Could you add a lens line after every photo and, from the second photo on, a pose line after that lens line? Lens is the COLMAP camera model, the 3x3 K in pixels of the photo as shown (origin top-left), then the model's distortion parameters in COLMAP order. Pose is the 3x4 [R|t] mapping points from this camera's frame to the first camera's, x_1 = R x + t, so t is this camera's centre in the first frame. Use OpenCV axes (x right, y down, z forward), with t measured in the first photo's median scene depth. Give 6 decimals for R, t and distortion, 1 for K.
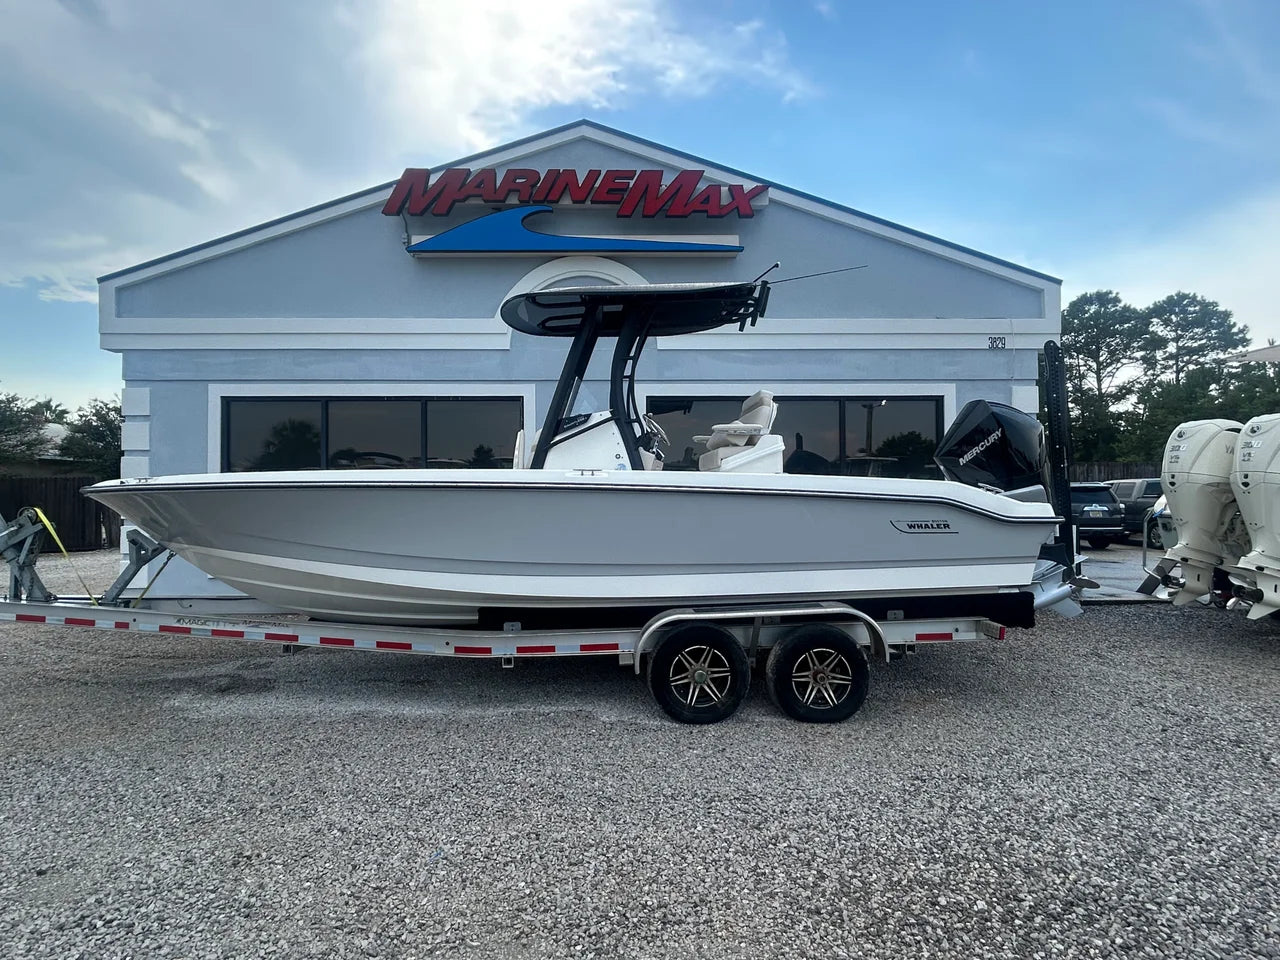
lens RADIAL K [[656.4, 0, 640.0], [0, 656.4, 480.0], [0, 0, 1]] dist [-0.000674, -0.000349]
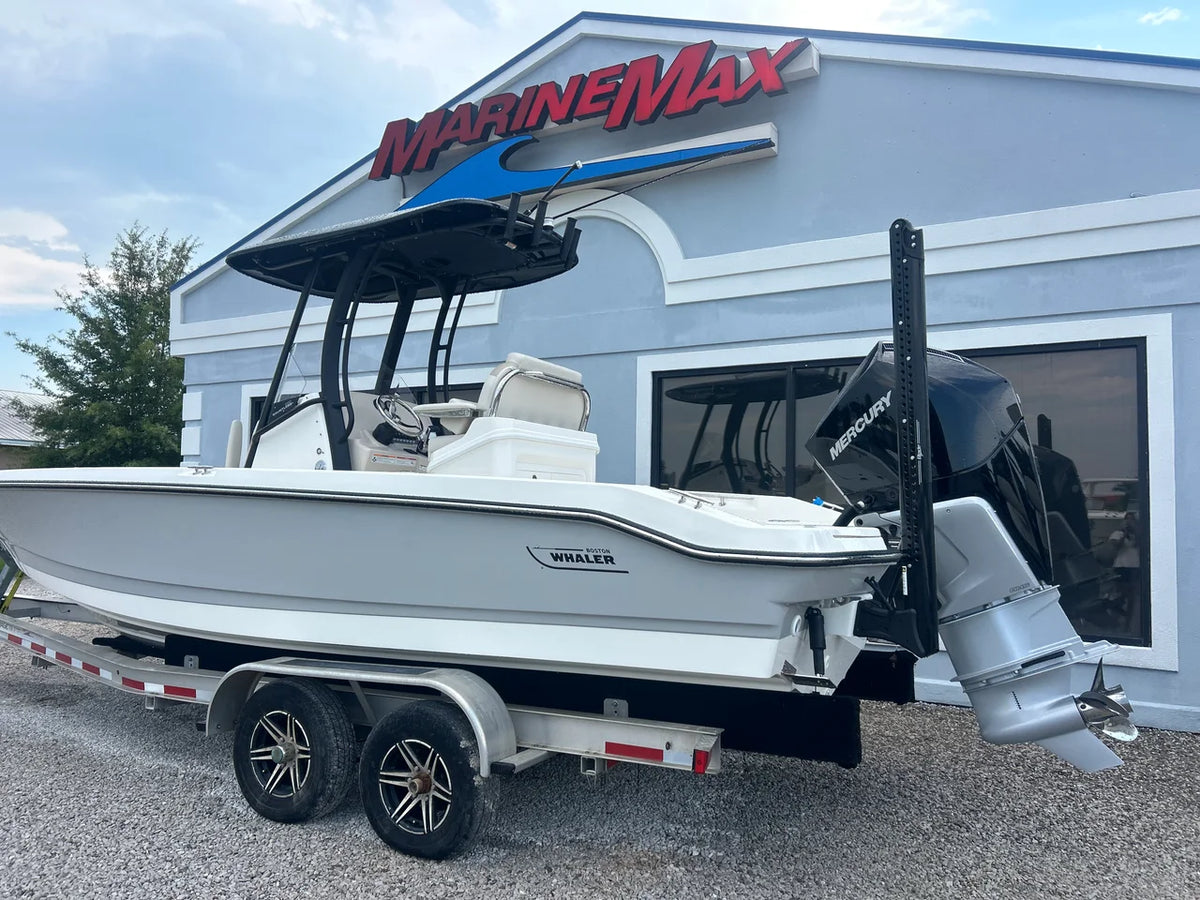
lens RADIAL K [[866.1, 0, 614.2], [0, 866.1, 451.9], [0, 0, 1]] dist [0.071059, -0.057620]
pose [[0.869555, -0.013301, -0.493657, 0.791824], [-0.011627, 0.998809, -0.047392, 0.009207], [0.493700, 0.046950, 0.868364, 0.292763]]
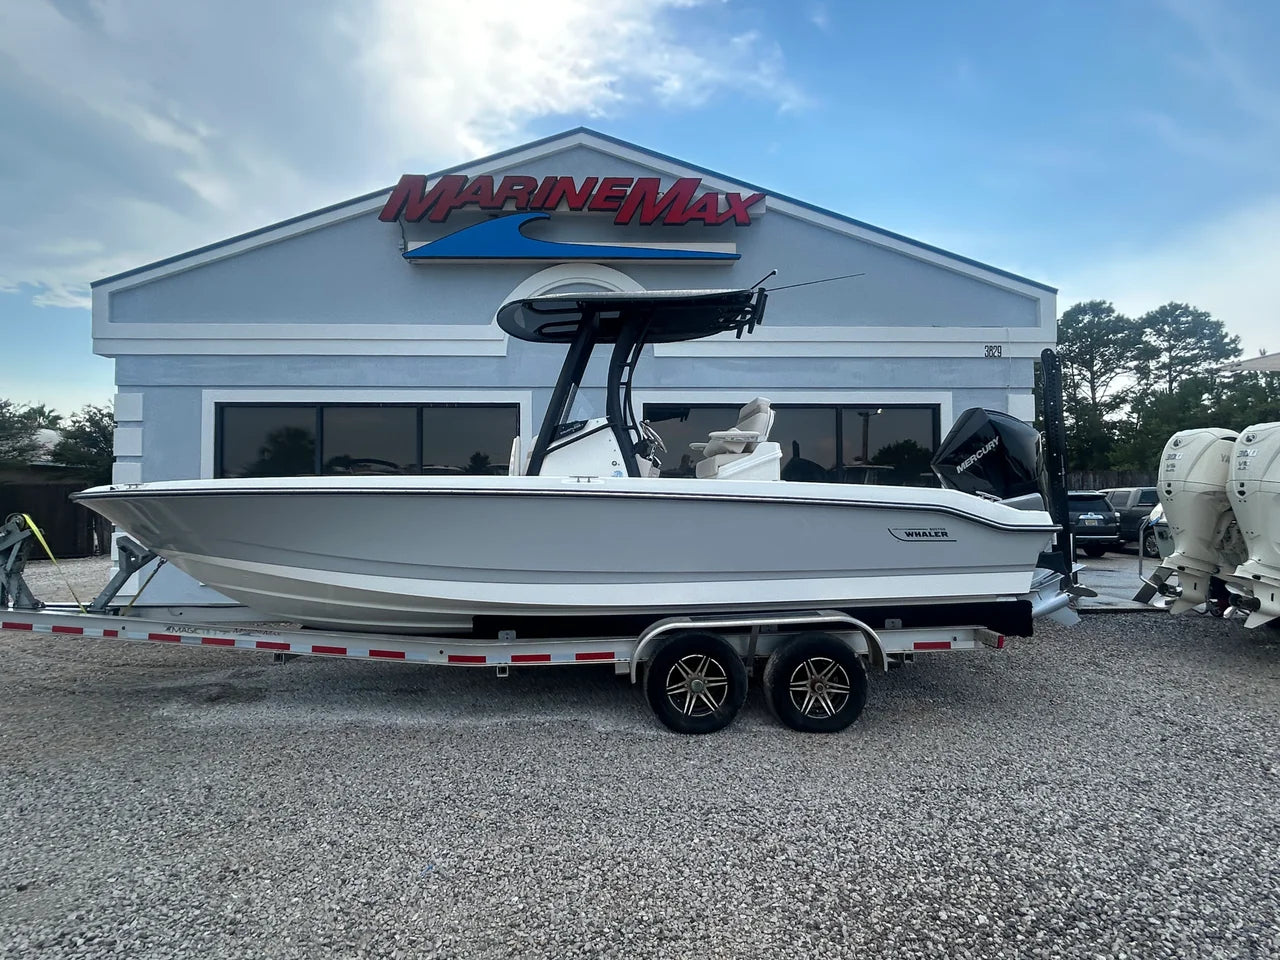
lens RADIAL K [[656.4, 0, 641.2], [0, 656.4, 480.5], [0, 0, 1]] dist [-0.000840, -0.000166]
pose [[0.999973, 0.002364, 0.007014, -0.000104], [-0.002288, 0.999939, -0.010811, 0.000718], [-0.007039, 0.010795, 0.999917, 0.006645]]
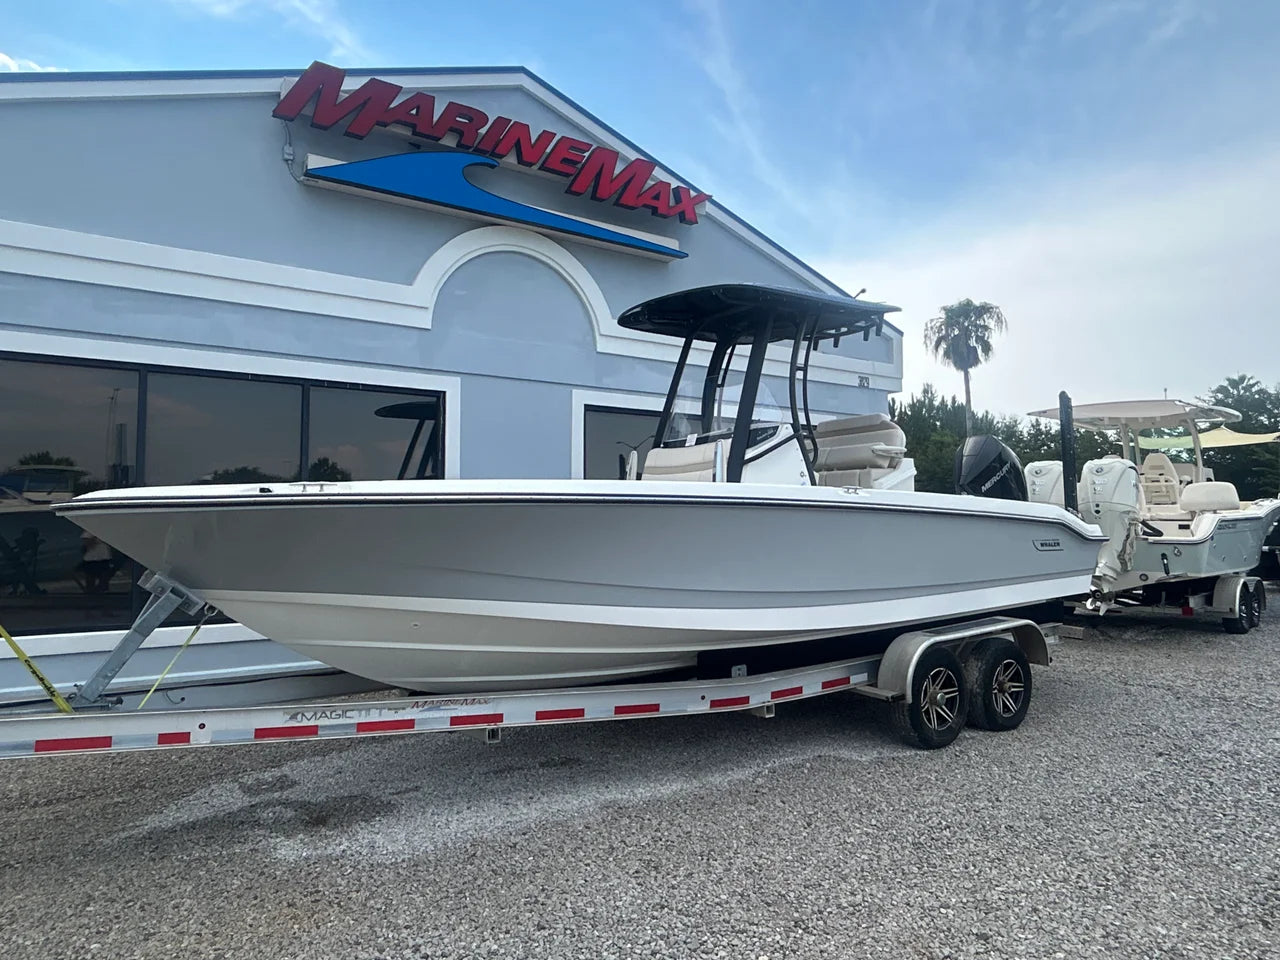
lens RADIAL K [[727.2, 0, 608.7], [0, 727.2, 497.9], [0, 0, 1]] dist [0.002979, 0.000722]
pose [[0.868536, 0.017183, 0.495328, -0.790165], [-0.013163, 0.999846, -0.011604, 0.014012], [-0.495451, 0.003559, 0.868629, 0.261800]]
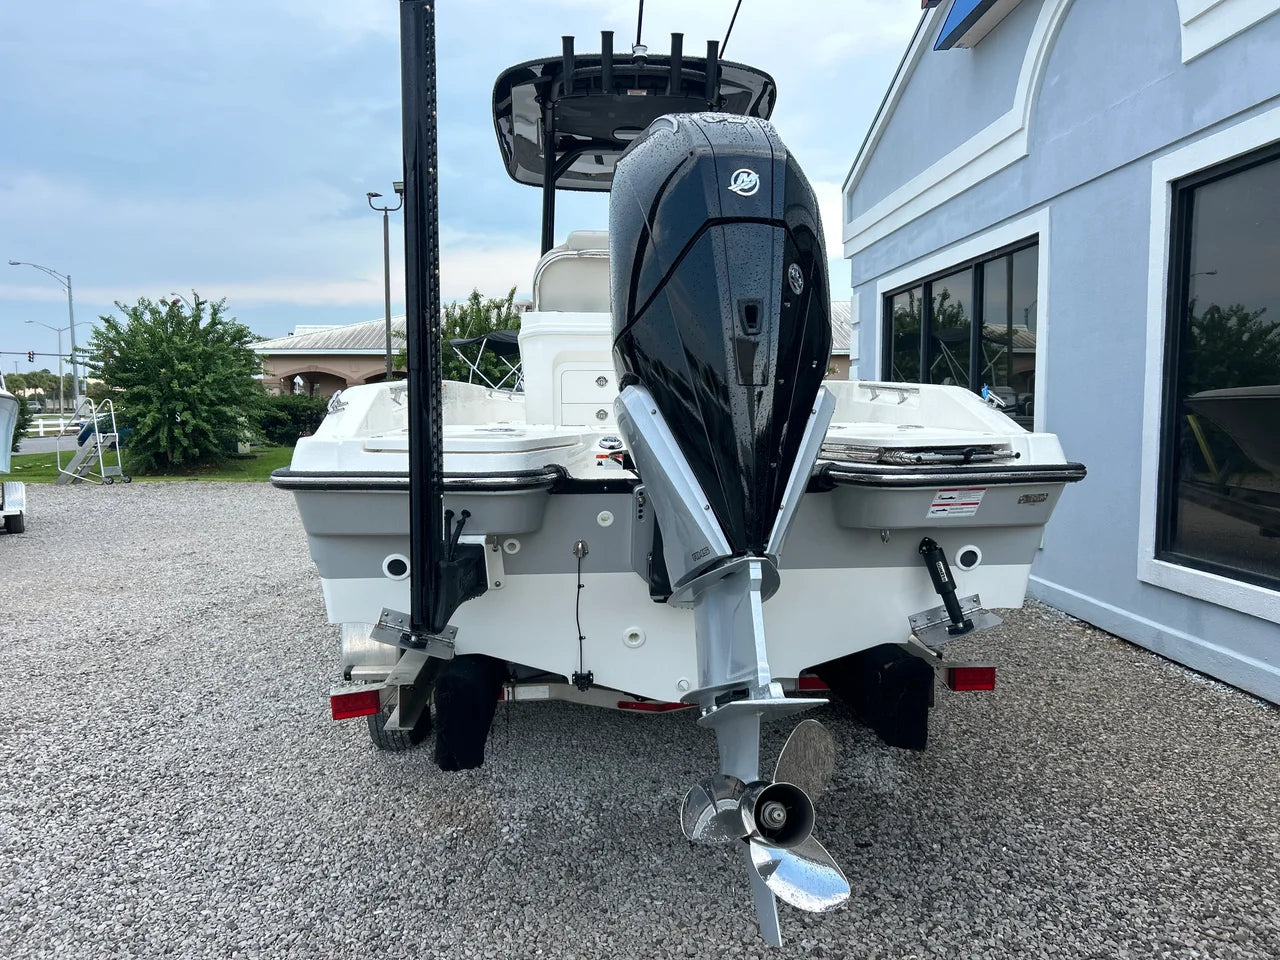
lens RADIAL K [[923.9, 0, 655.2], [0, 923.9, 482.0], [0, 0, 1]] dist [0.071059, -0.057620]
pose [[0.068156, 0.084586, -0.994082, 1.139736], [0.029787, 0.995783, 0.086773, 0.013790], [0.997230, -0.035525, 0.065349, 1.094312]]
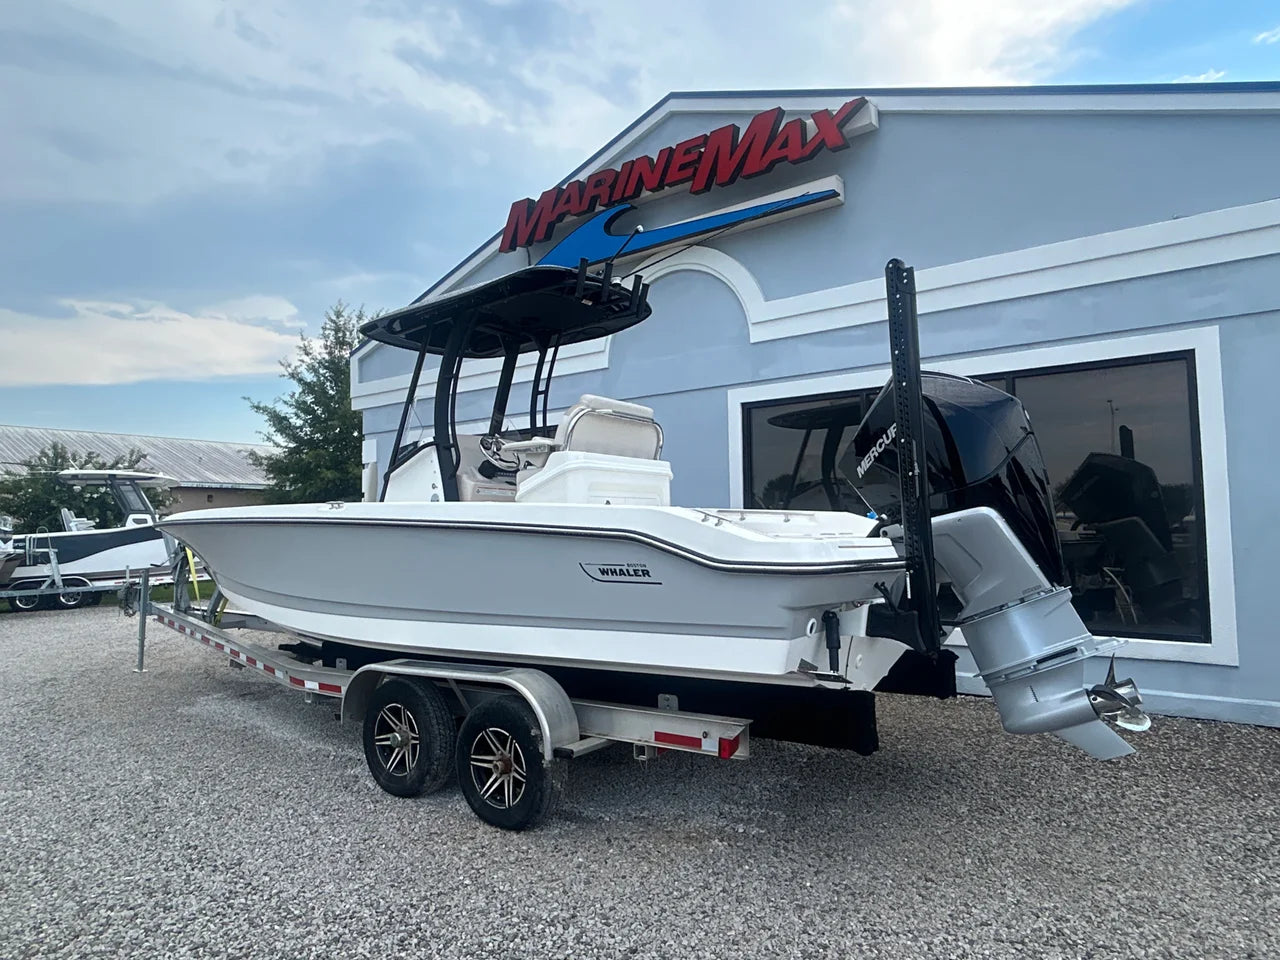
lens RADIAL K [[774.6, 0, 656.9], [0, 774.6, 470.3], [0, 0, 1]] dist [0.033733, -0.032337]
pose [[0.797277, -0.049802, -0.601556, 0.888514], [0.019859, 0.998215, -0.056321, 0.009121], [0.603287, 0.032957, 0.796843, 0.335999]]
